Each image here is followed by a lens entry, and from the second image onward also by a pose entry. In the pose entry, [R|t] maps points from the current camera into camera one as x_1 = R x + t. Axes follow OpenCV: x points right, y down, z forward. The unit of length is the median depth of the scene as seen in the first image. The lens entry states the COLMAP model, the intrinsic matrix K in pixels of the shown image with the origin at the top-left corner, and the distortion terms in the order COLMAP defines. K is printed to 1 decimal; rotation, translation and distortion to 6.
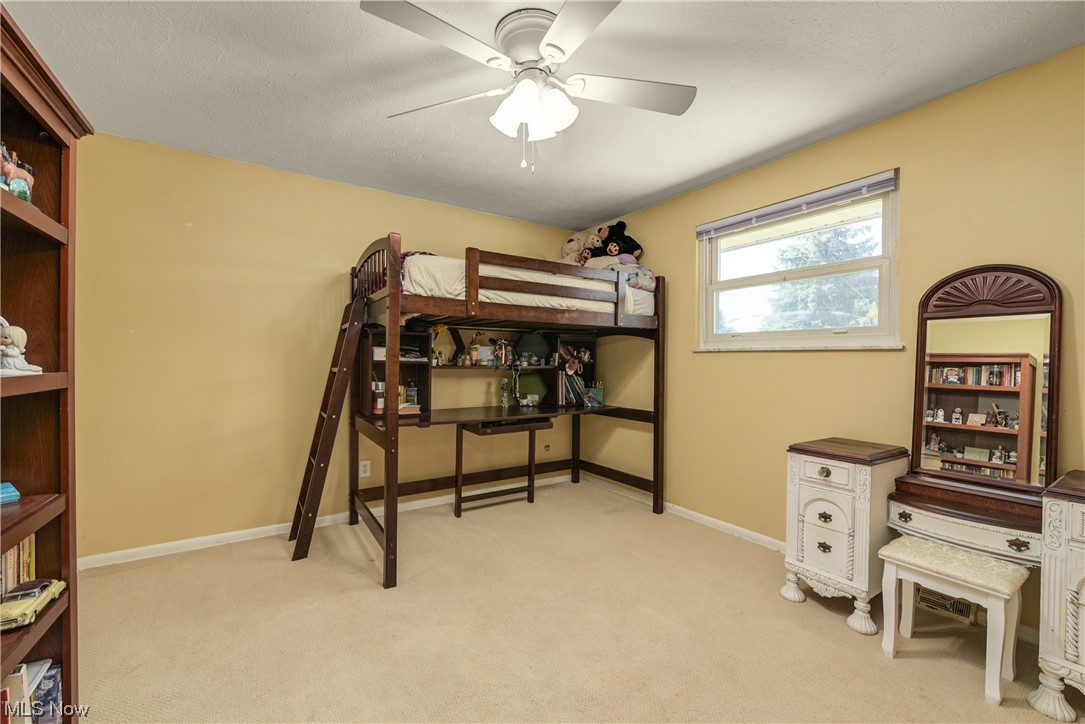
lens RADIAL K [[464.9, 0, 542.0], [0, 464.9, 364.9], [0, 0, 1]] dist [-0.000065, 0.000044]
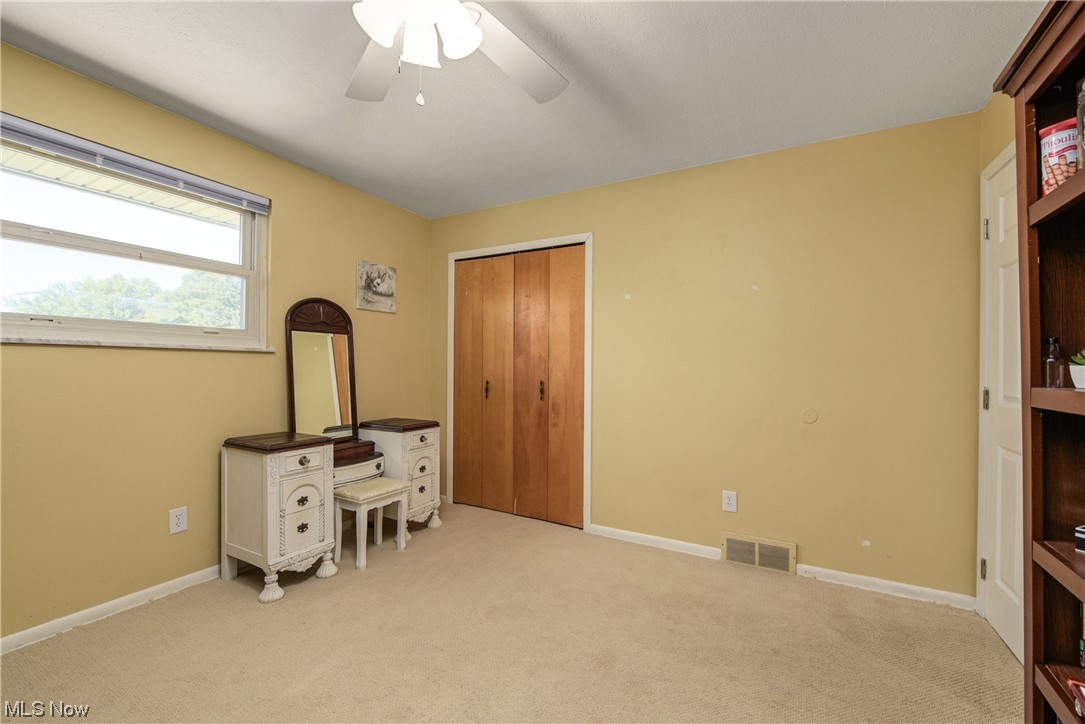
lens RADIAL K [[464.9, 0, 541.4], [0, 464.9, 364.9], [0, 0, 1]] dist [-0.000065, 0.000044]
pose [[-0.488494, -0.007457, 0.872535, -0.600889], [-0.003367, 0.999972, 0.006661, -0.010826], [-0.872561, 0.000316, -0.488506, 0.958553]]
